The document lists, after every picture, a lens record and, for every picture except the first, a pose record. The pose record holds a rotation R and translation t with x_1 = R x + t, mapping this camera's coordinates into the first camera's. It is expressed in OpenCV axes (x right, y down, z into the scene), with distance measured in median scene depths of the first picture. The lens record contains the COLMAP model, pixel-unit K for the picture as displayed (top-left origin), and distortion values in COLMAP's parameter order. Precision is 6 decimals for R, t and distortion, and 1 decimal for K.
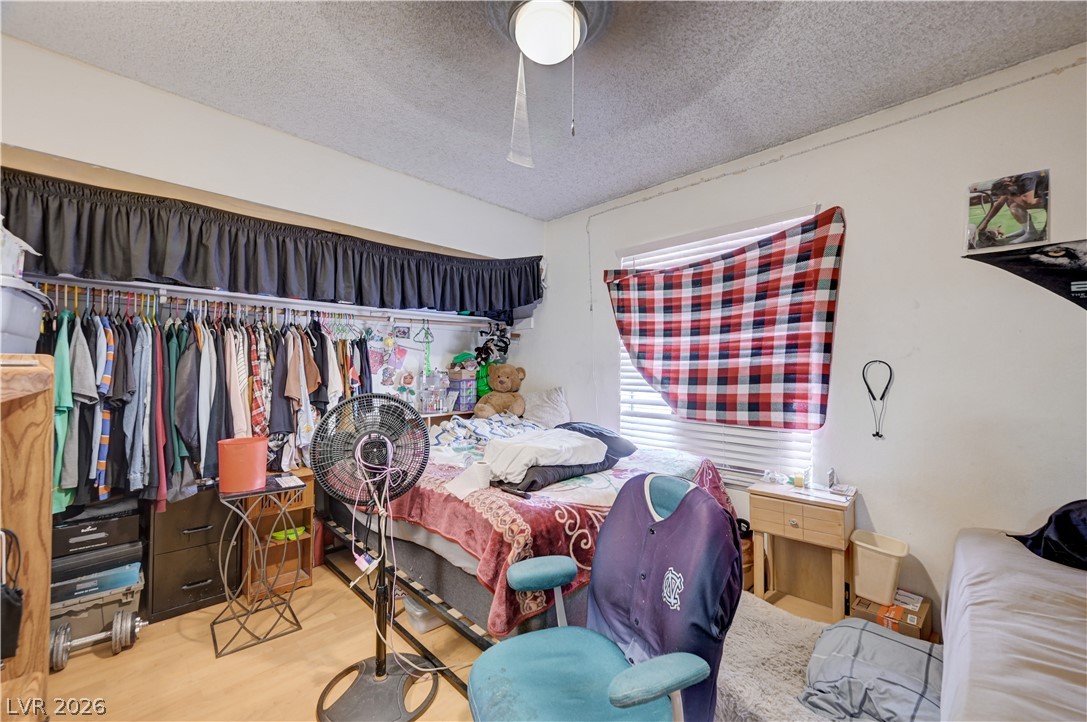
lens RADIAL K [[427.9, 0, 551.7], [0, 427.9, 362.5], [0, 0, 1]] dist [-0.000742, 0.000426]
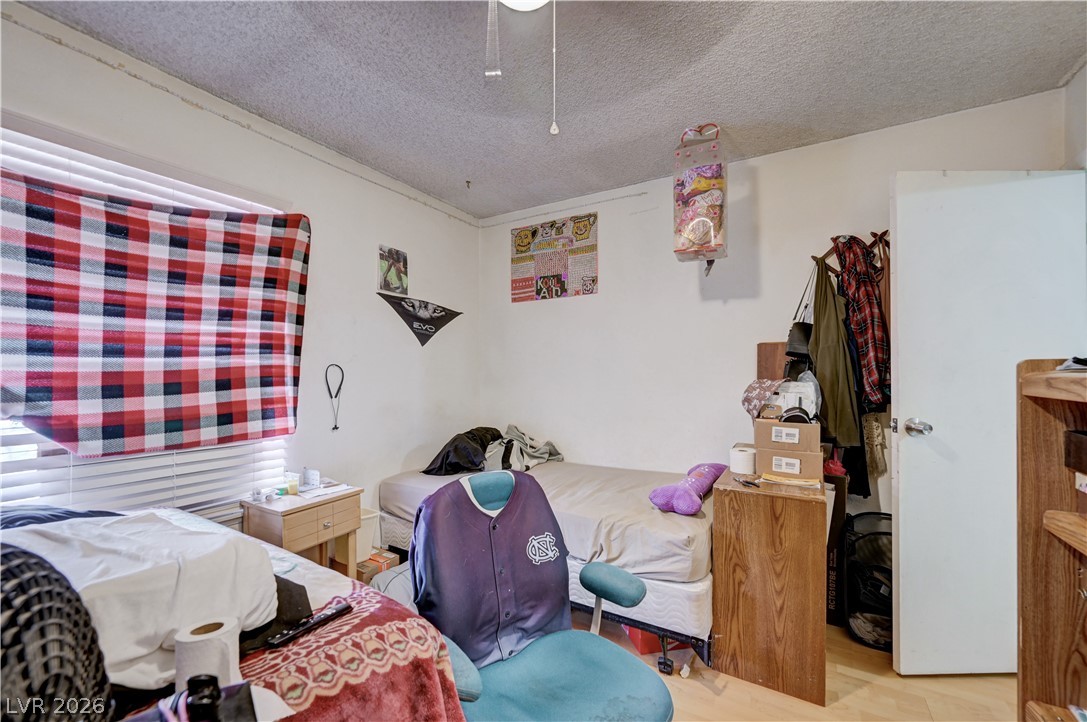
lens RADIAL K [[427.9, 0, 552.7], [0, 427.9, 366.9], [0, 0, 1]] dist [-0.000742, 0.000426]
pose [[-0.233626, 0.005798, 0.972309, -0.451426], [-0.019742, 0.999748, -0.010706, 0.002990], [-0.972126, -0.021696, -0.233453, 0.605399]]
